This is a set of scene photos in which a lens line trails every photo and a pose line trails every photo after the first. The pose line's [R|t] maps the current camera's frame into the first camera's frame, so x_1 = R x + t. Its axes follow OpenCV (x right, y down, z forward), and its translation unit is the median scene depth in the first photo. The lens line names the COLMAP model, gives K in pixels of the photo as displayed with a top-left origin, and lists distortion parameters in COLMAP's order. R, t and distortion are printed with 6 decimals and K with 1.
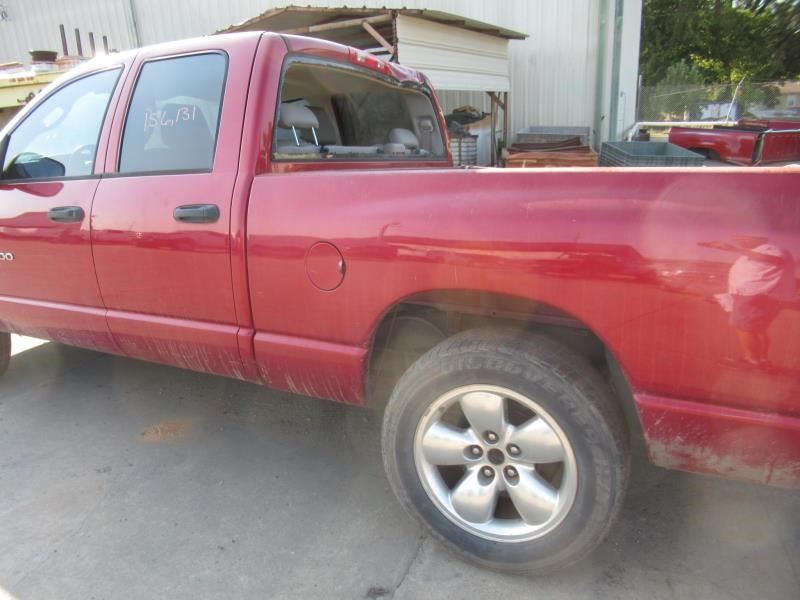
lens RADIAL K [[621.7, 0, 400.0], [0, 621.7, 300.0], [0, 0, 1]] dist [-0.018088, -0.007083]
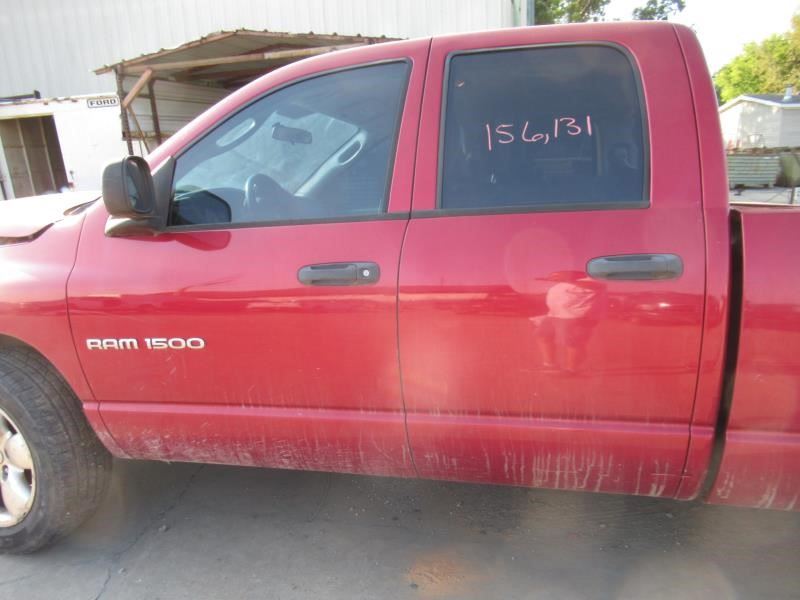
lens RADIAL K [[652.8, 0, 459.6], [0, 652.8, 303.1], [0, 0, 1]] dist [-0.035943, 0.009798]
pose [[0.962436, -0.058406, 0.265150, -0.155006], [0.076479, 0.995362, -0.058349, -0.014560], [-0.260513, 0.076435, 0.962440, 0.074924]]
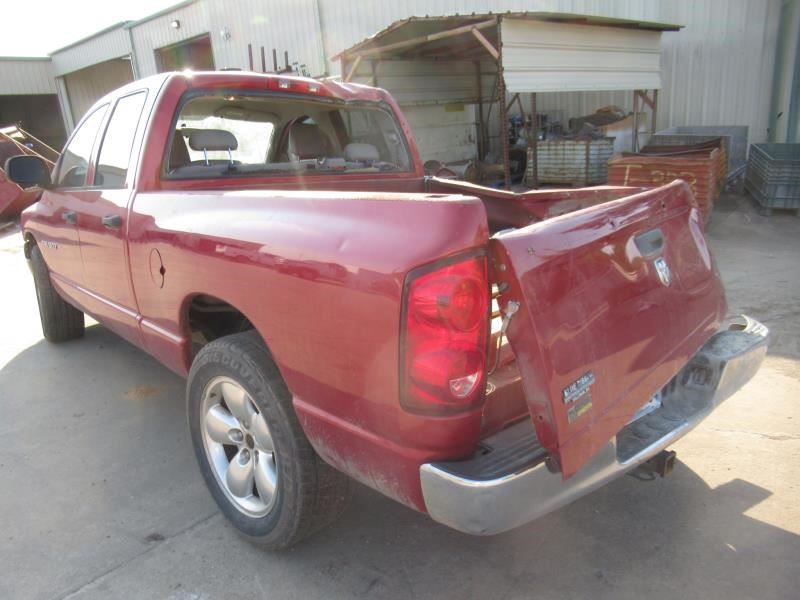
lens RADIAL K [[638.9, 0, 400.0], [0, 638.9, 300.0], [0, 0, 1]] dist [-0.034304, 0.001373]
pose [[0.939530, 0.067461, -0.335756, 0.206627], [-0.068562, 0.997610, 0.008590, -0.009568], [0.335533, 0.014950, 0.941910, -0.003863]]
